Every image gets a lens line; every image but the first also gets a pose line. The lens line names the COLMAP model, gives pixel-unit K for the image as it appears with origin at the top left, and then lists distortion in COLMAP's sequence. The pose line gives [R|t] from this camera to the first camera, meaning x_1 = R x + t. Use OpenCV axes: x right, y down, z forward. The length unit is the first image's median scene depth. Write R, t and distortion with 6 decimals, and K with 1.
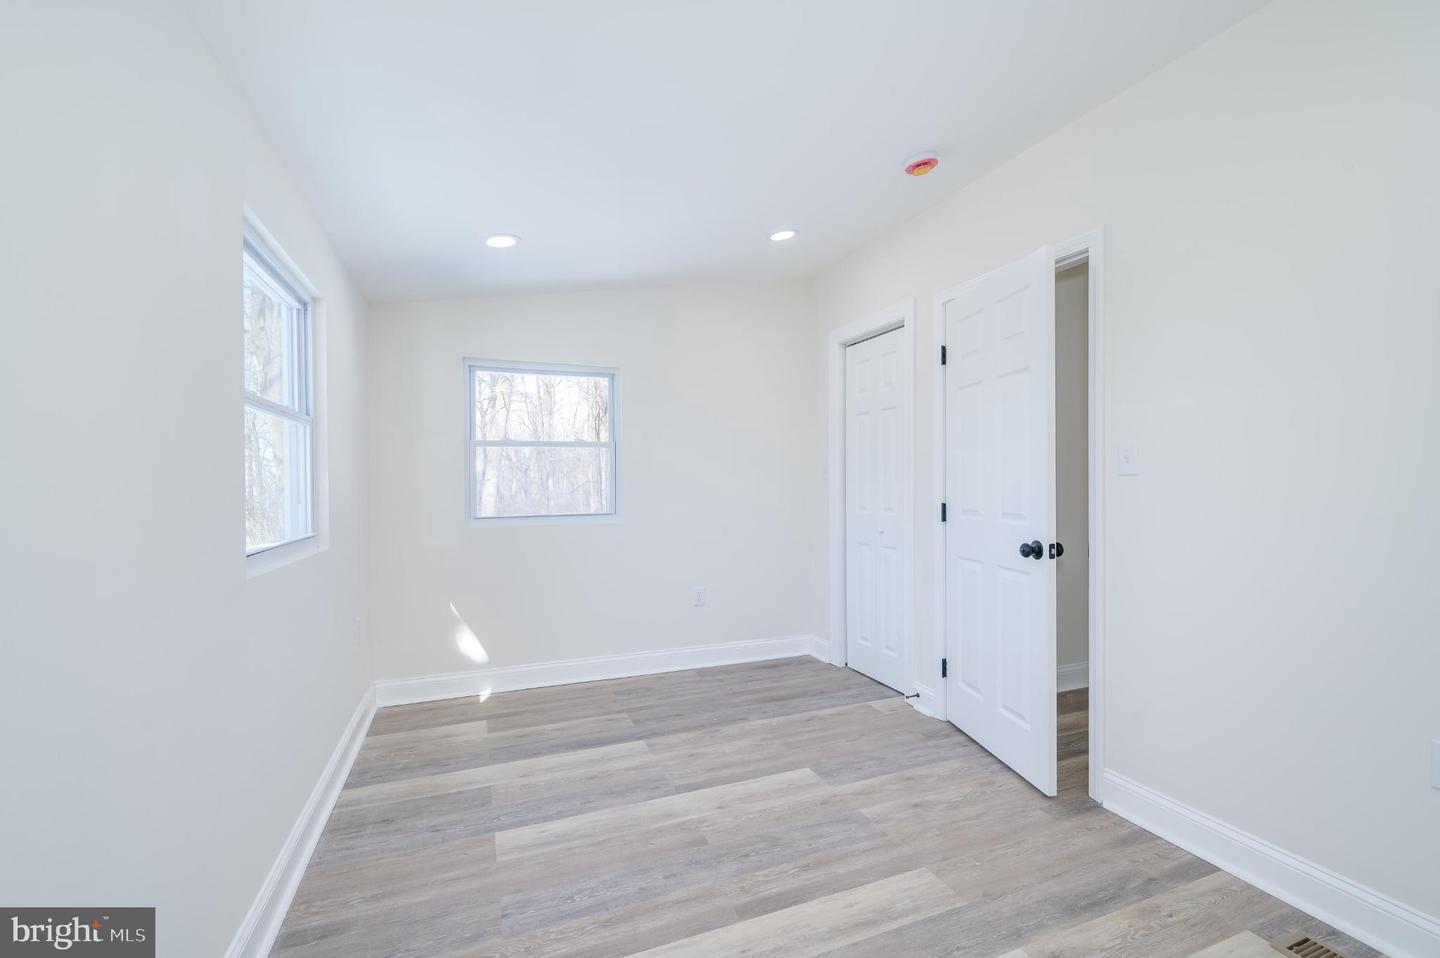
lens RADIAL K [[601.4, 0, 712.1], [0, 601.4, 486.6], [0, 0, 1]] dist [-0.002858, -0.000185]
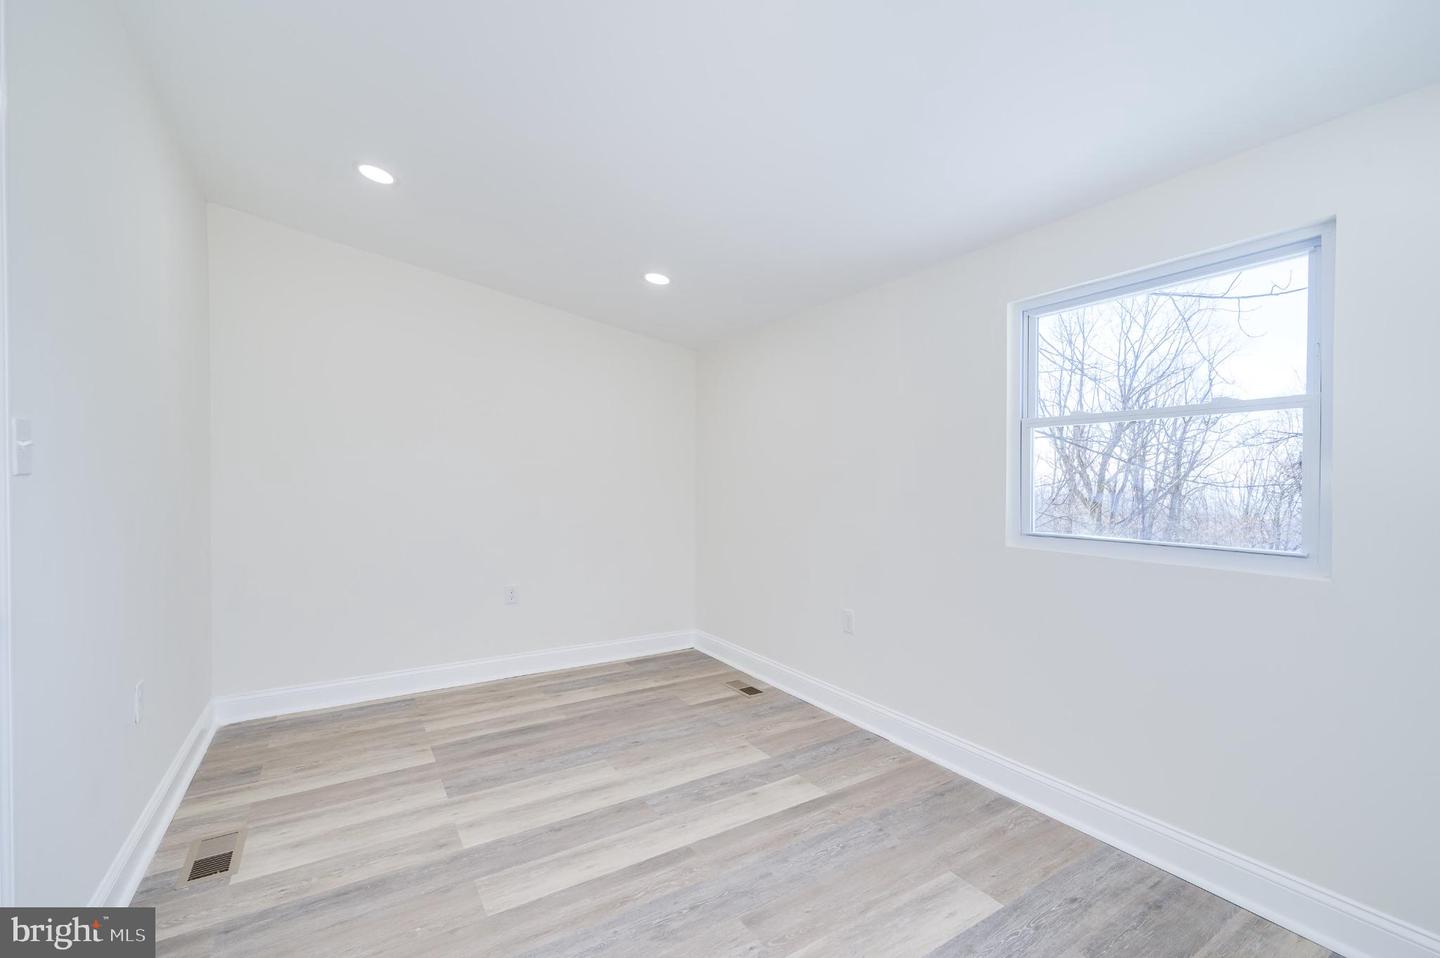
lens RADIAL K [[599.3, 0, 720.0], [0, 599.3, 479.0], [0, 0, 1]] dist [0.002544, 0.000285]
pose [[-0.979403, 0.003507, -0.201883, 0.179665], [0.002913, 0.999991, 0.003242, -0.003889], [0.201892, 0.002587, -0.979404, 1.750810]]
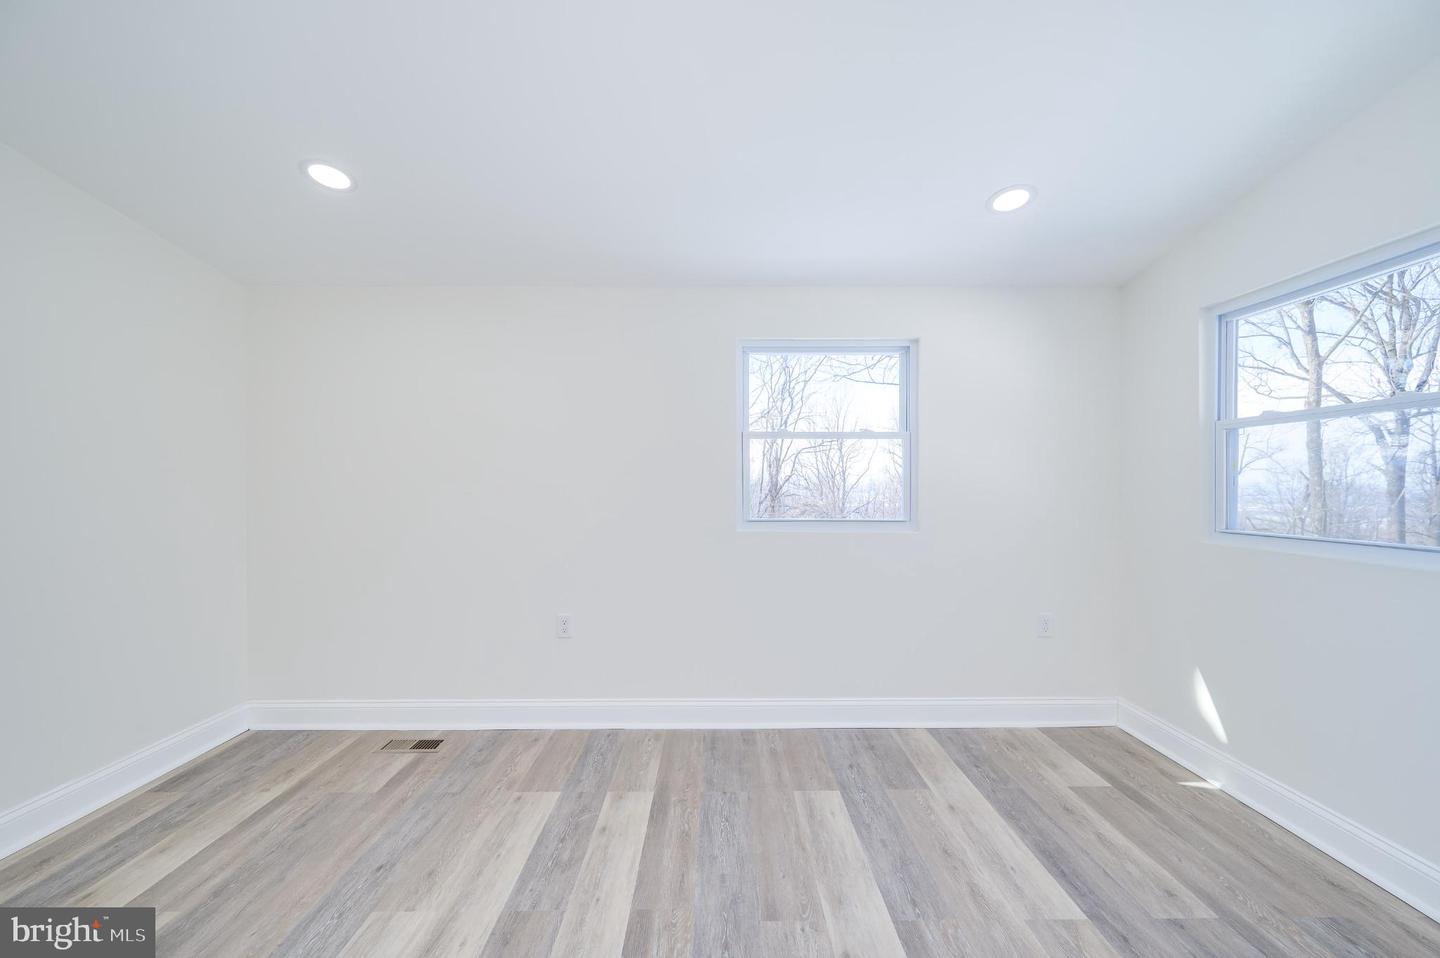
lens RADIAL K [[576.5, 0, 720.0], [0, 576.5, 479.0], [0, 0, 1]] dist [0.001579, 0.000417]
pose [[-0.347651, 0.002098, -0.937622, 0.727249], [-0.003214, 0.999989, 0.003429, -0.002101], [0.937619, 0.004206, -0.347640, 1.185915]]
